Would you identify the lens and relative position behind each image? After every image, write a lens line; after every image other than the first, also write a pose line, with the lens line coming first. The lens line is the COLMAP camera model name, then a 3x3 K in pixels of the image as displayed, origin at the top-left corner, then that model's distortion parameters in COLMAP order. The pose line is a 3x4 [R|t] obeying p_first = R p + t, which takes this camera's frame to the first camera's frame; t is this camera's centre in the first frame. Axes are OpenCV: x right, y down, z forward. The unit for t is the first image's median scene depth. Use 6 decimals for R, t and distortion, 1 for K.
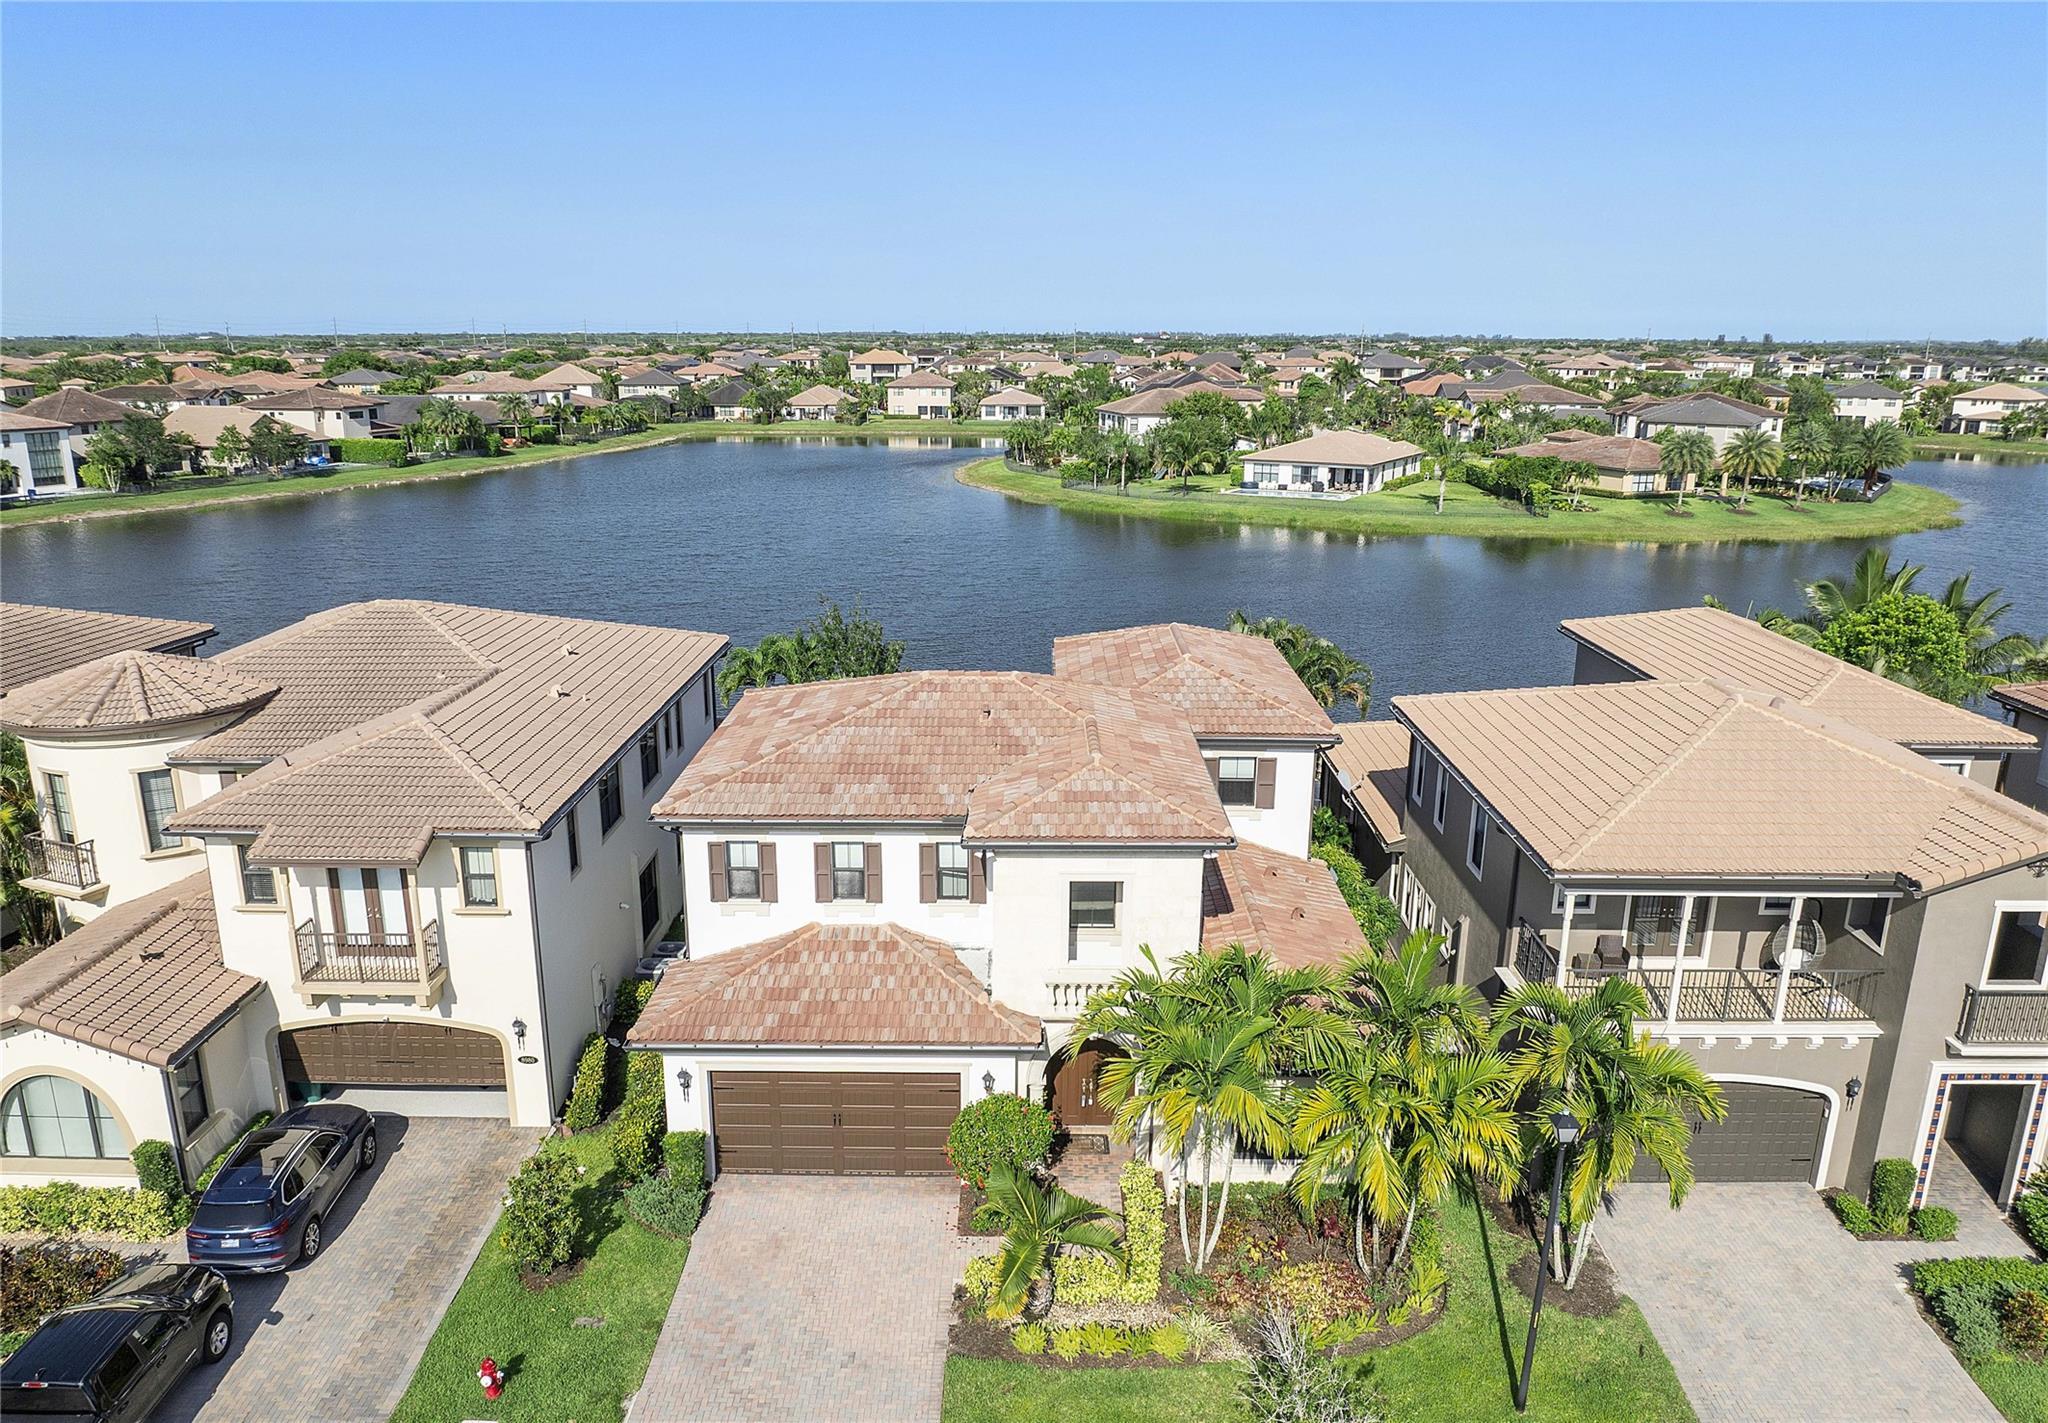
lens RADIAL K [[1449.8, 0, 1030.5], [0, 1449.8, 750.0], [0, 0, 1]] dist [-0.041564, 0.017697]
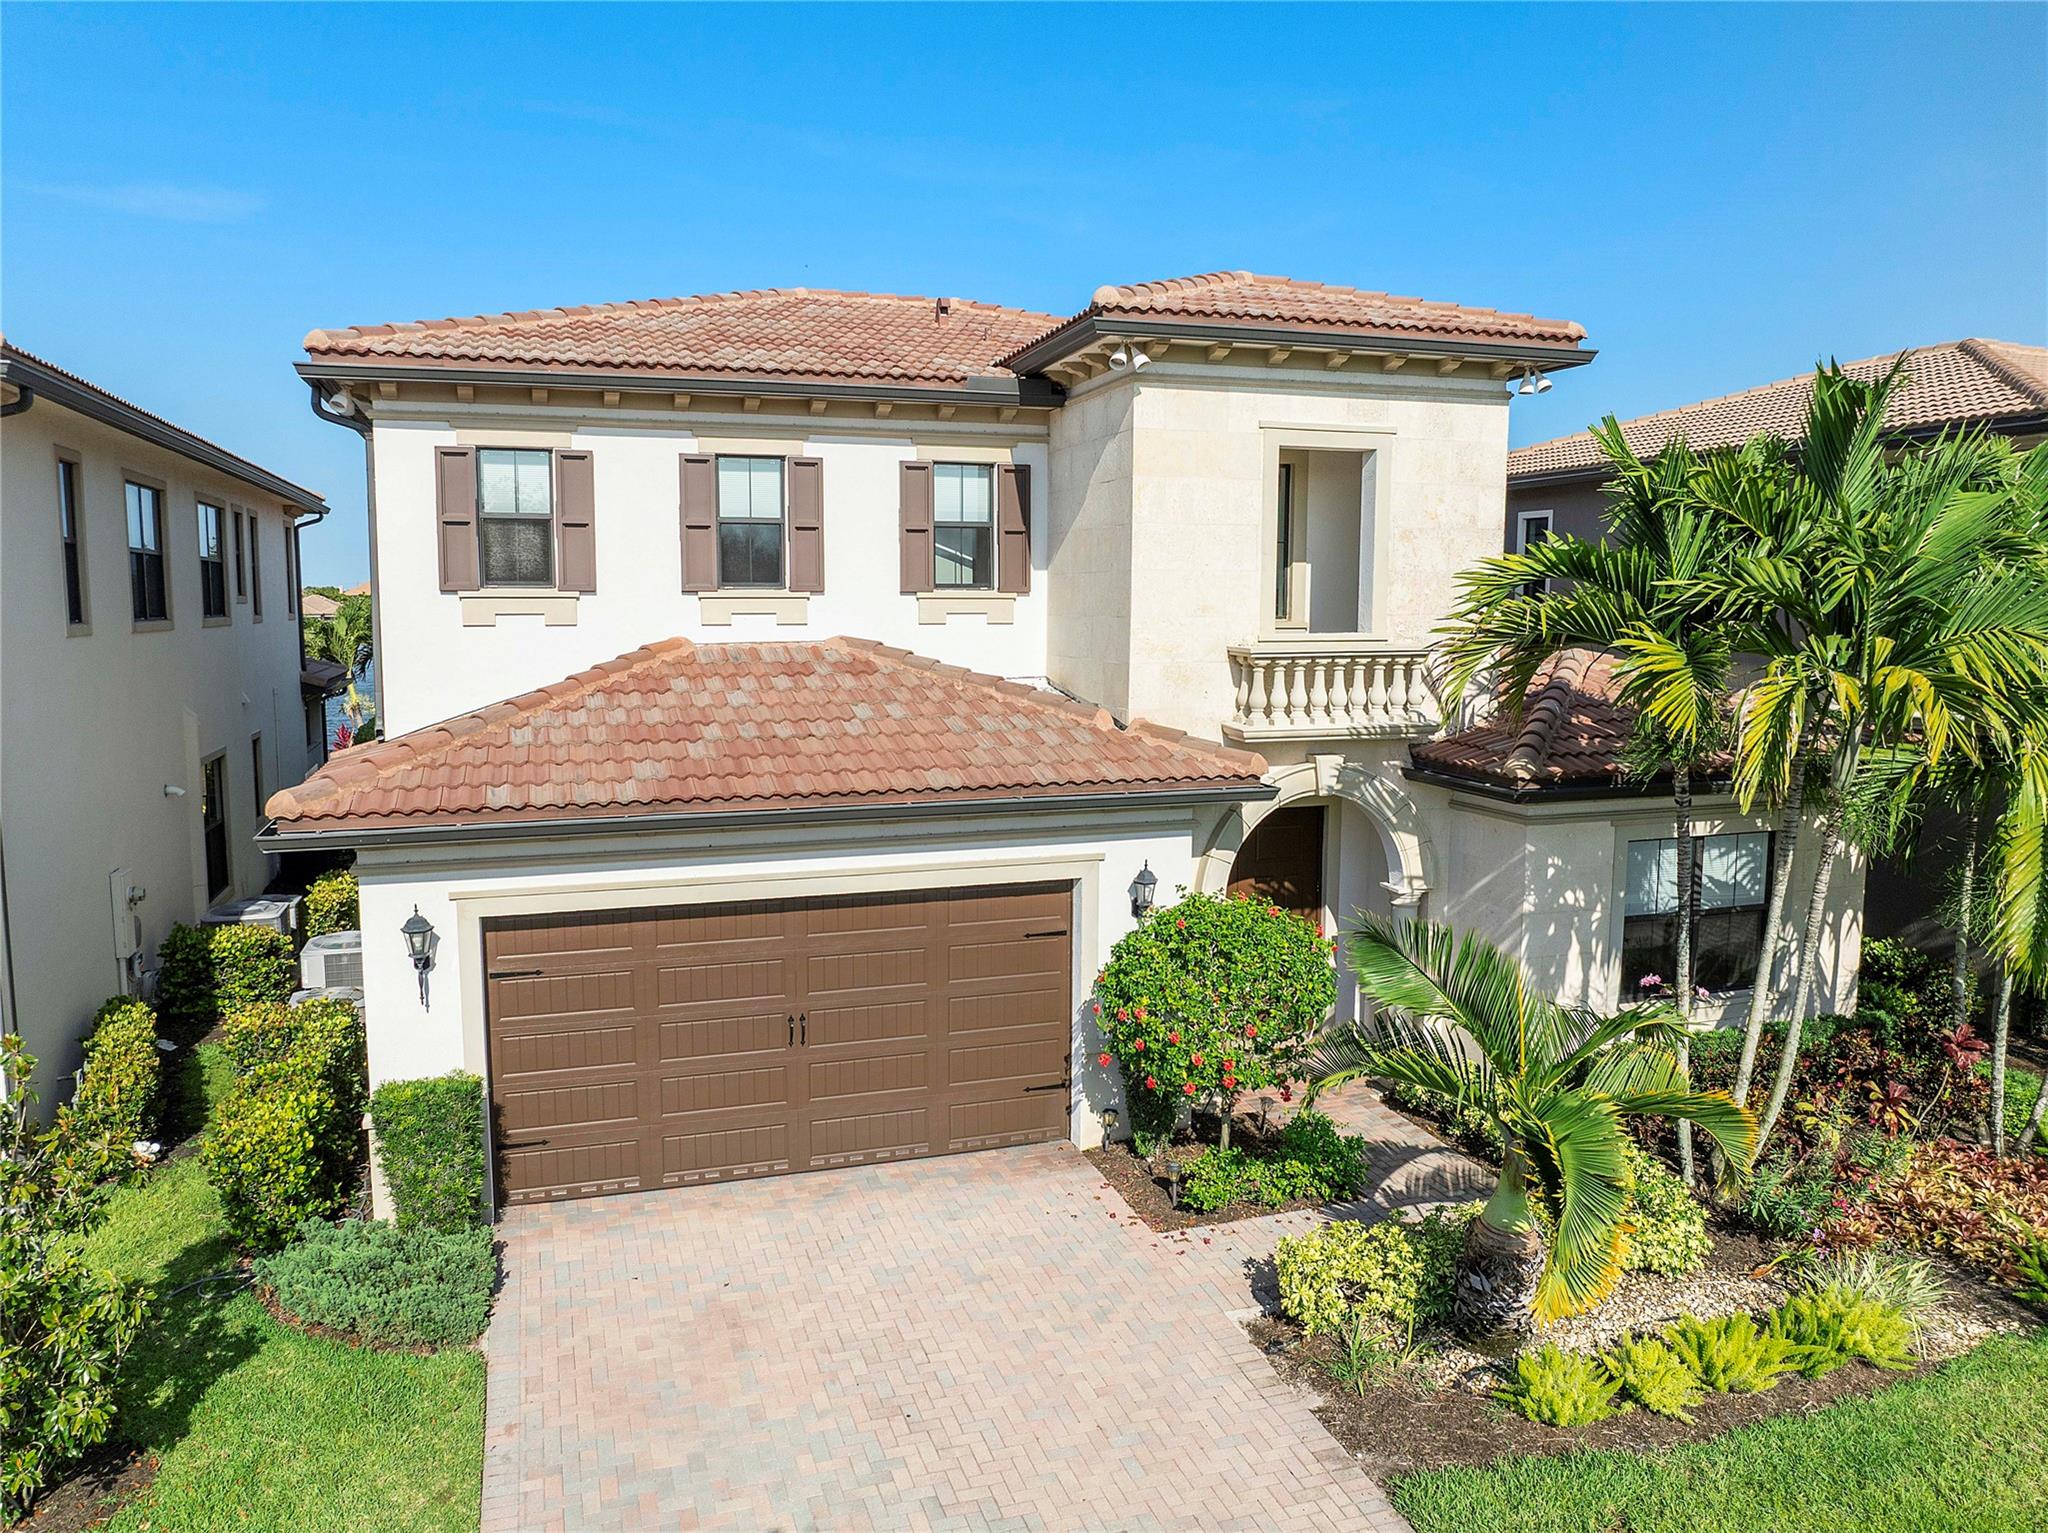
lens RADIAL K [[1419.9, 0, 1009.7], [0, 1419.9, 774.7], [0, 0, 1]] dist [-0.032194, -0.006155]
pose [[0.947362, -0.043607, 0.317180, -0.201326], [0.093348, 0.985259, -0.143356, 0.244653], [-0.306253, 0.165418, 0.937468, 0.569531]]
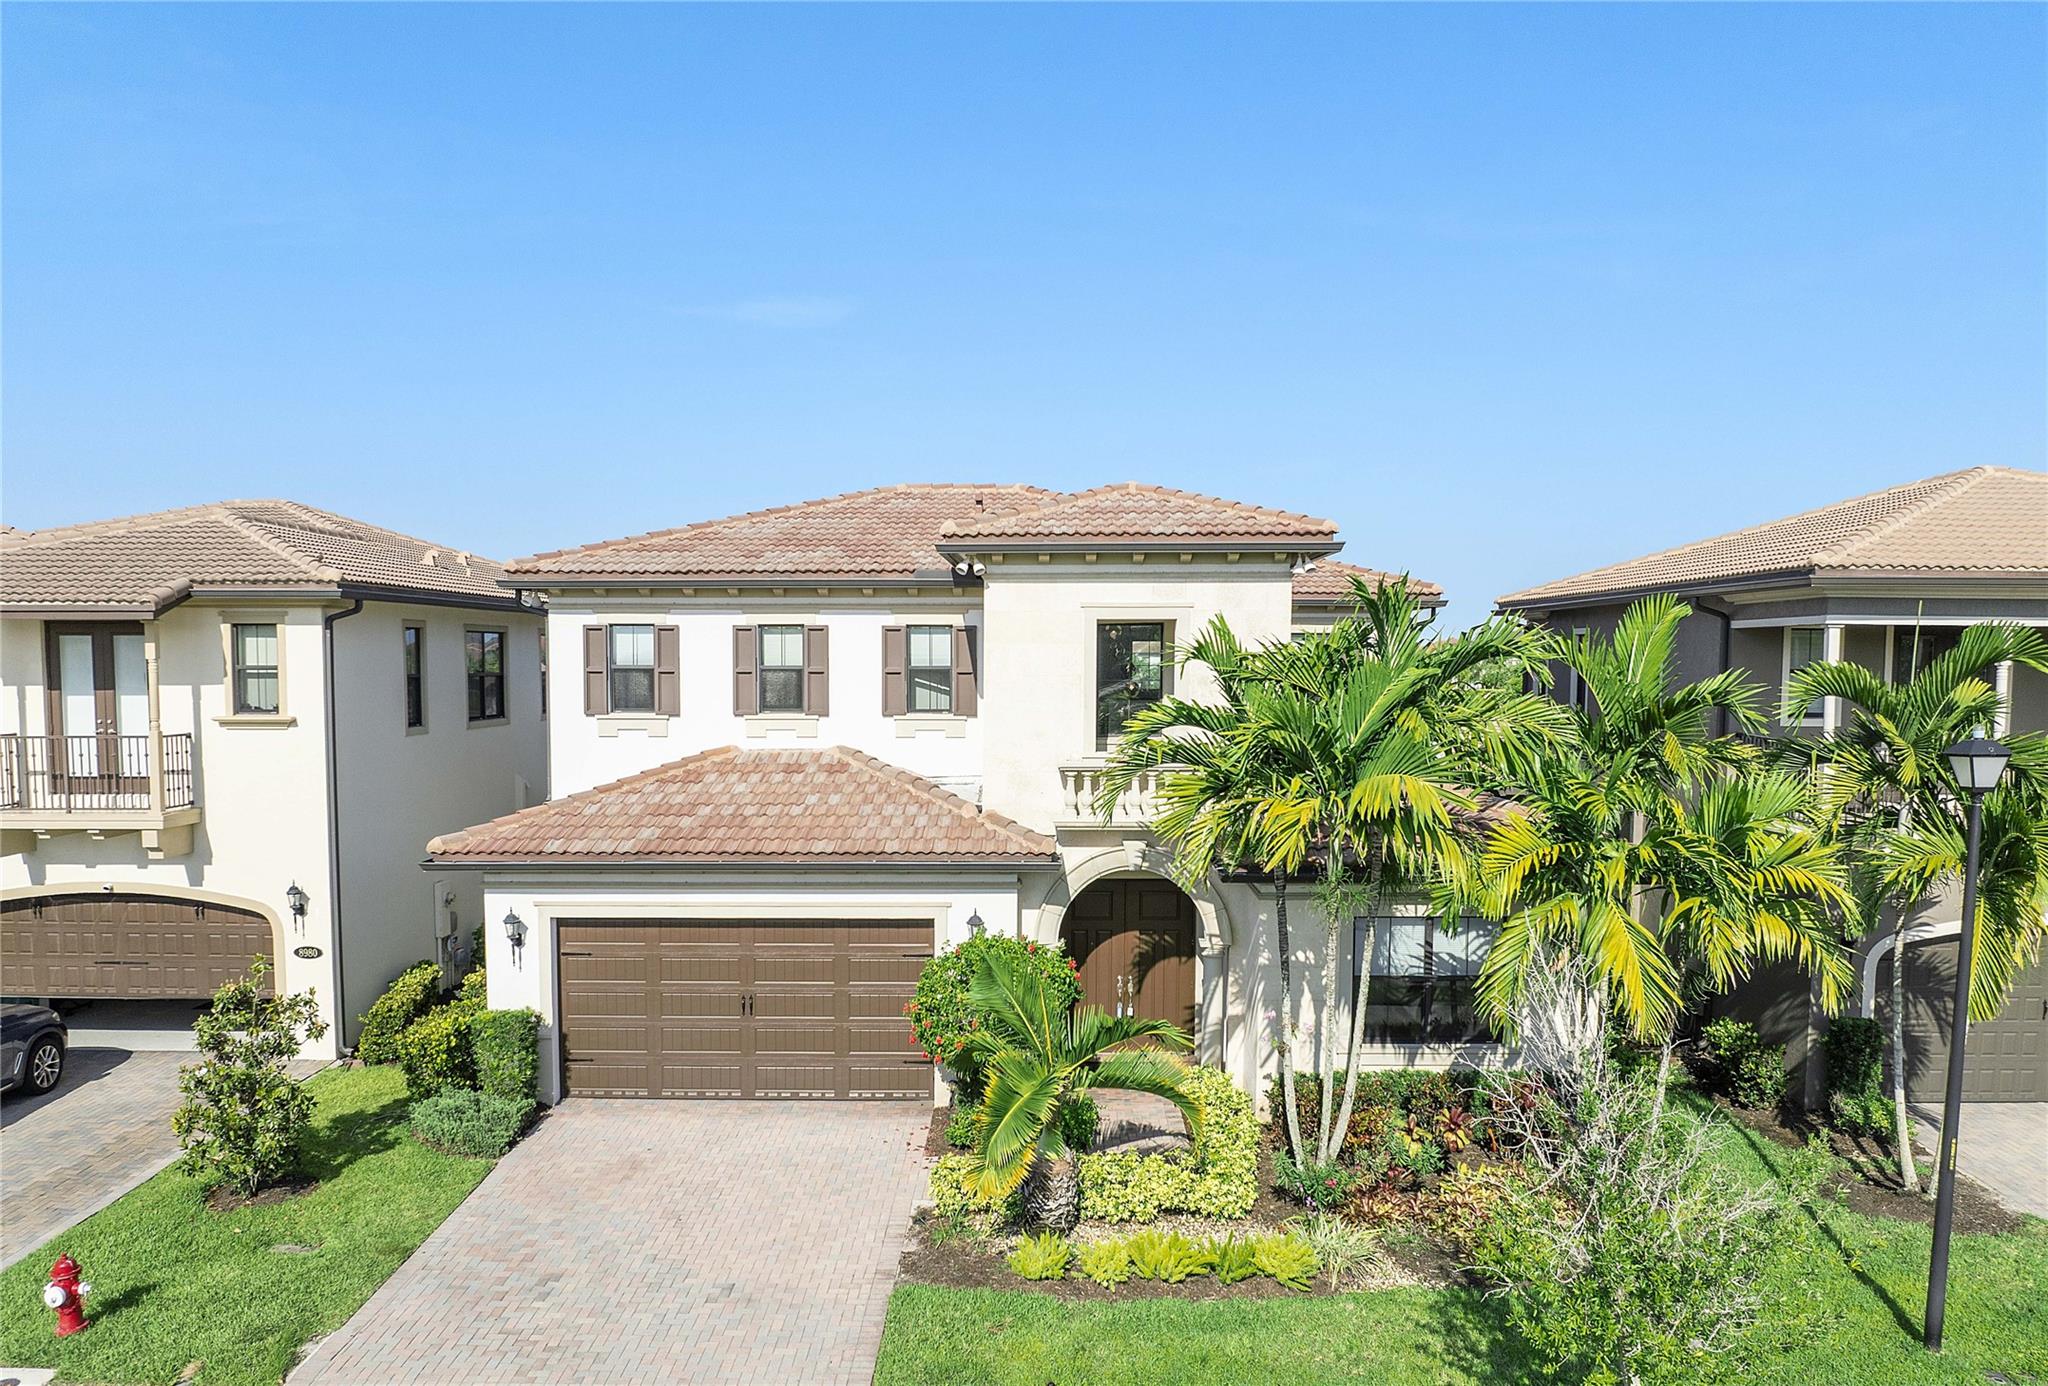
lens RADIAL K [[1414.8, 0, 1048.5], [0, 1414.8, 767.1], [0, 0, 1]] dist [-0.045474, 0.005833]
pose [[0.999983, -0.004166, 0.004033, 0.001381], [0.004900, 0.979044, -0.203590, 0.277850], [-0.003101, 0.203607, 0.979048, 0.345075]]
